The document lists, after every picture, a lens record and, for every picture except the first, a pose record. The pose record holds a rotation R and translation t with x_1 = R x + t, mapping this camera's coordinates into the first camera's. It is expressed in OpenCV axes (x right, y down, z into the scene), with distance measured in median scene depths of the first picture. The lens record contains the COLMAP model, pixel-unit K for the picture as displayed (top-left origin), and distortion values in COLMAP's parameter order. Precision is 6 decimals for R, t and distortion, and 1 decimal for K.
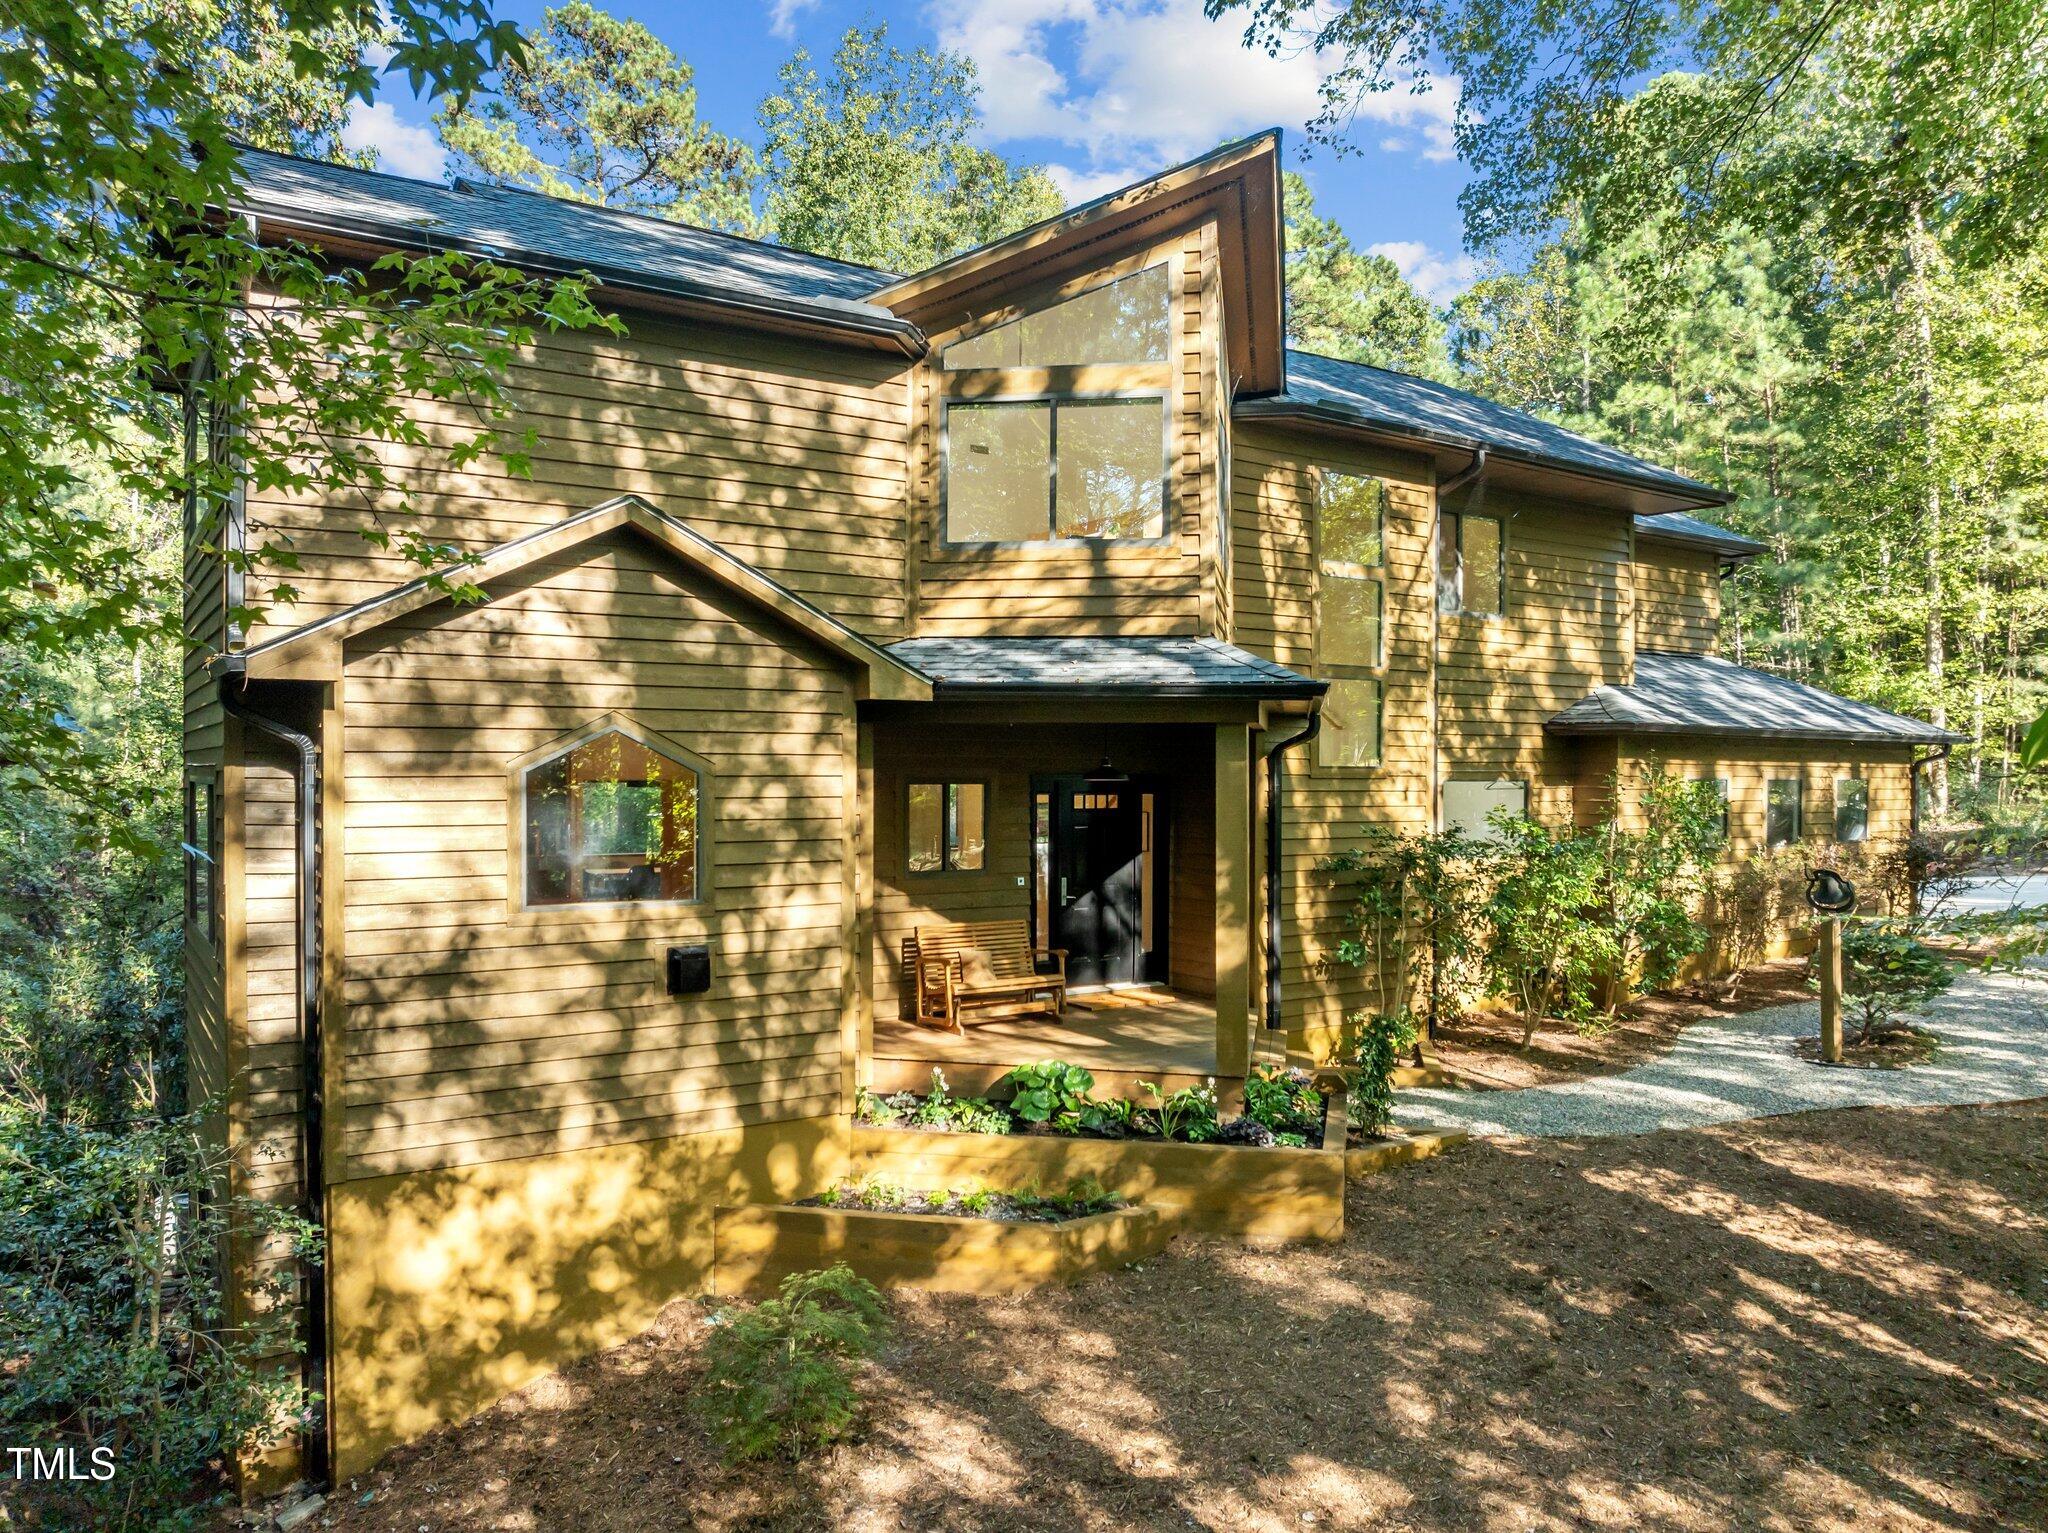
lens RADIAL K [[1436.6, 0, 1007.4], [0, 1436.6, 768.6], [0, 0, 1]] dist [-0.053888, 0.023066]
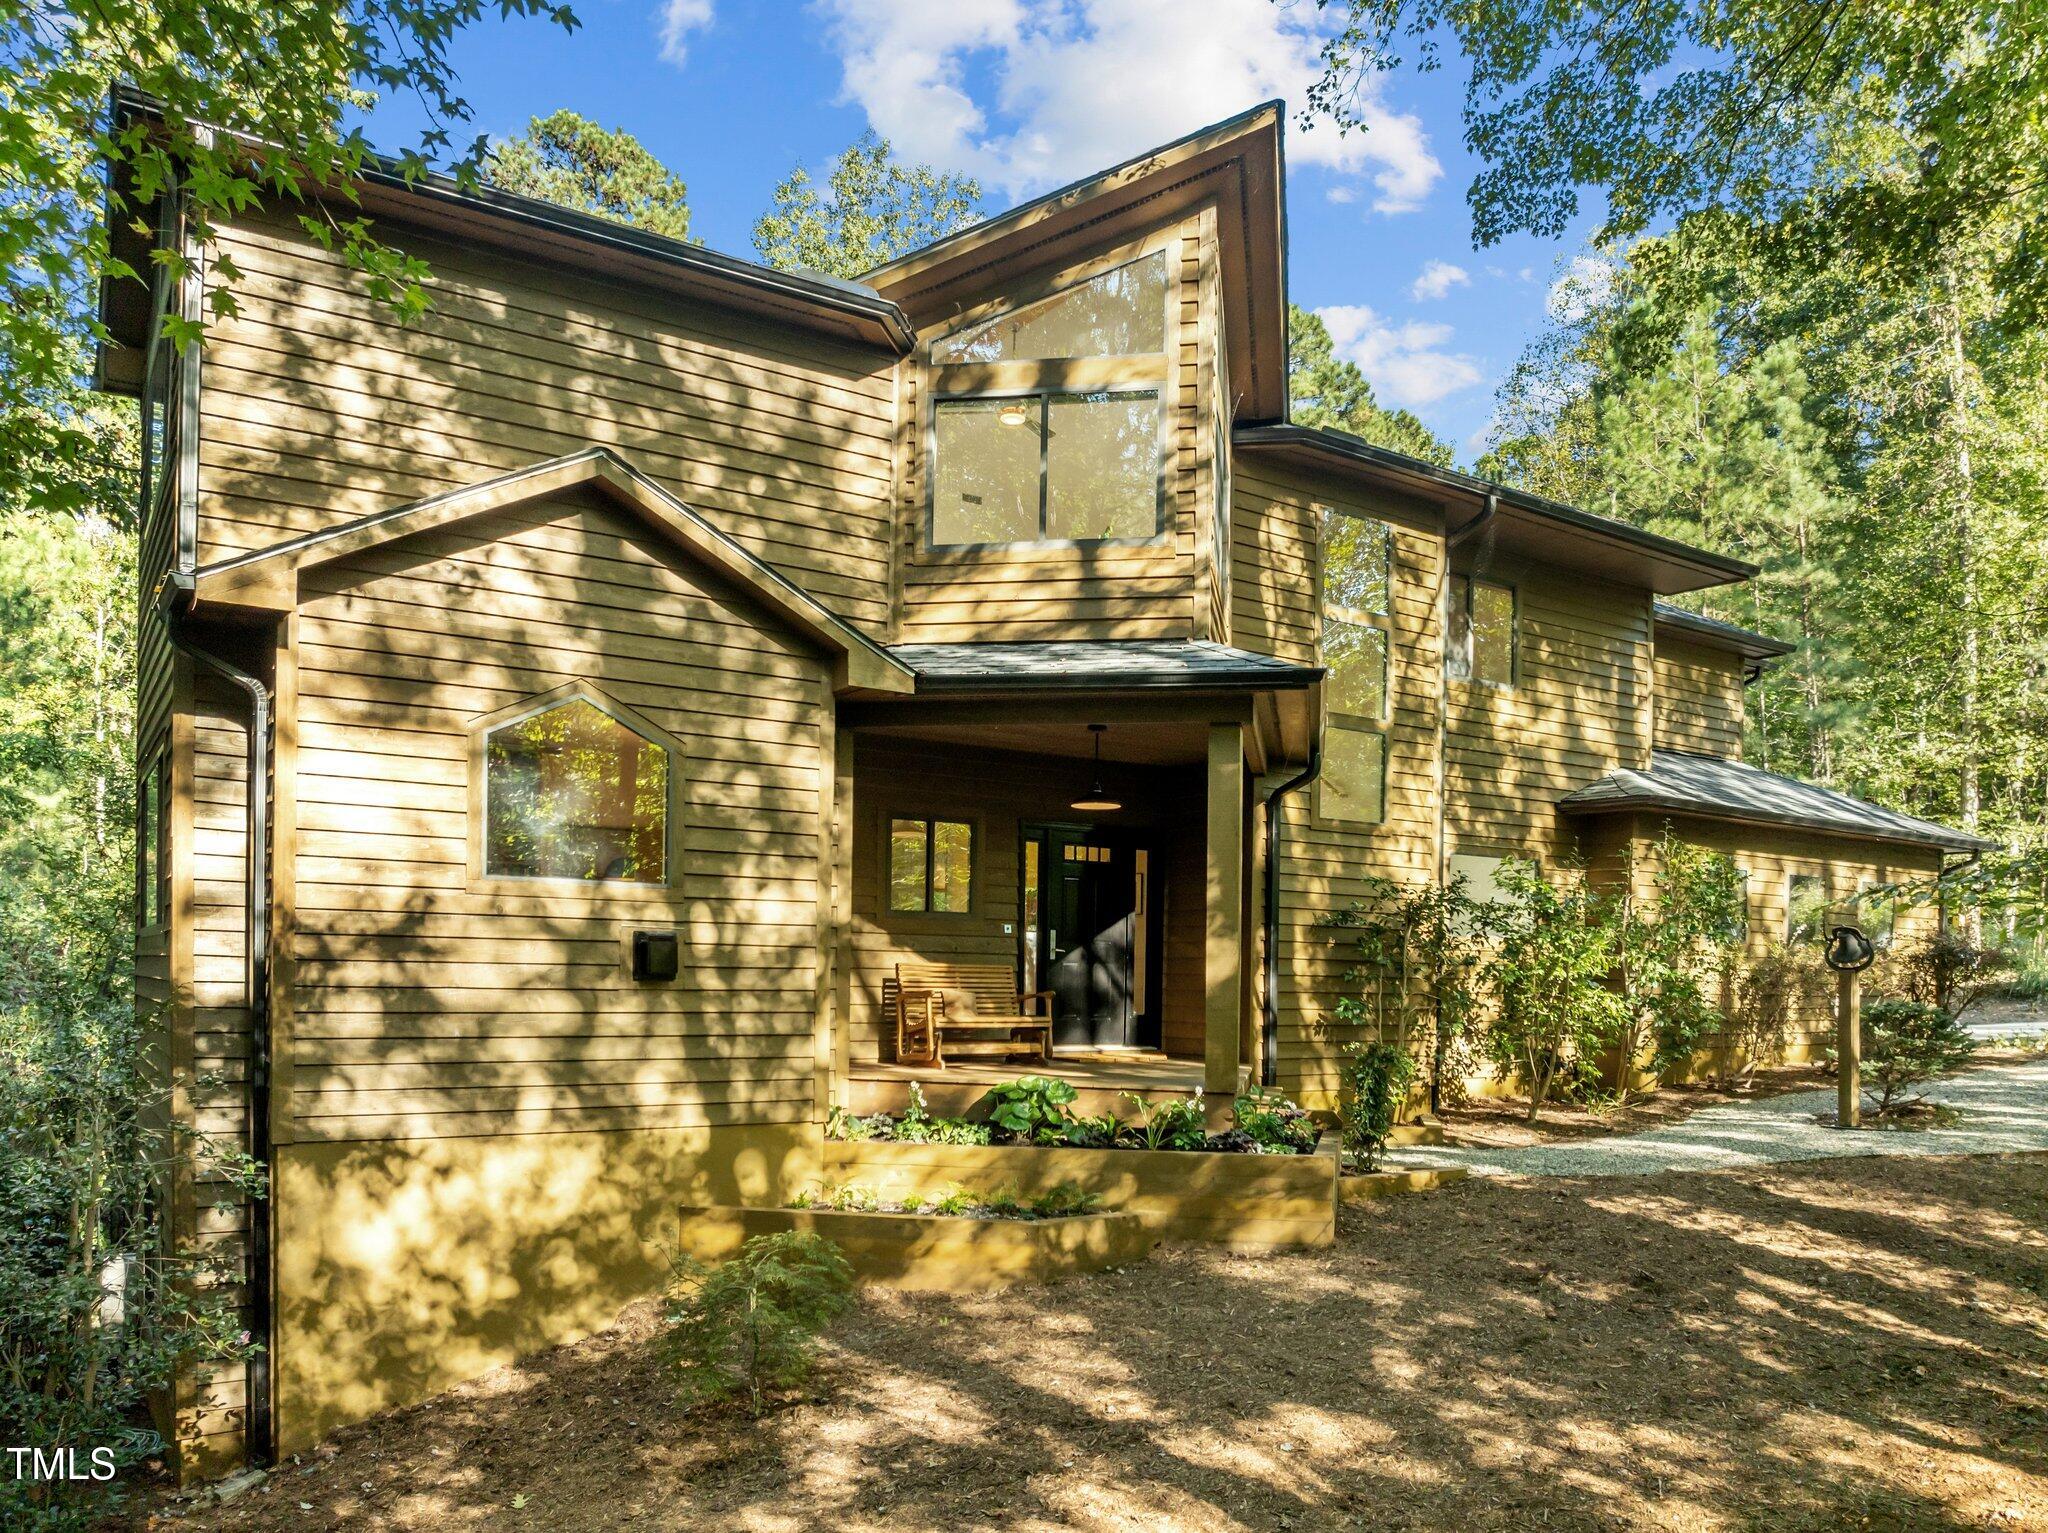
lens RADIAL K [[1492.8, 0, 1012.1], [0, 1492.8, 989.5], [0, 0, 1]] dist [-0.049255, 0.016671]
pose [[0.999927, 0.011957, 0.001626, 0.014396], [-0.011973, 0.999875, 0.010280, 0.138231], [-0.001503, -0.010299, 0.999946, -0.000149]]
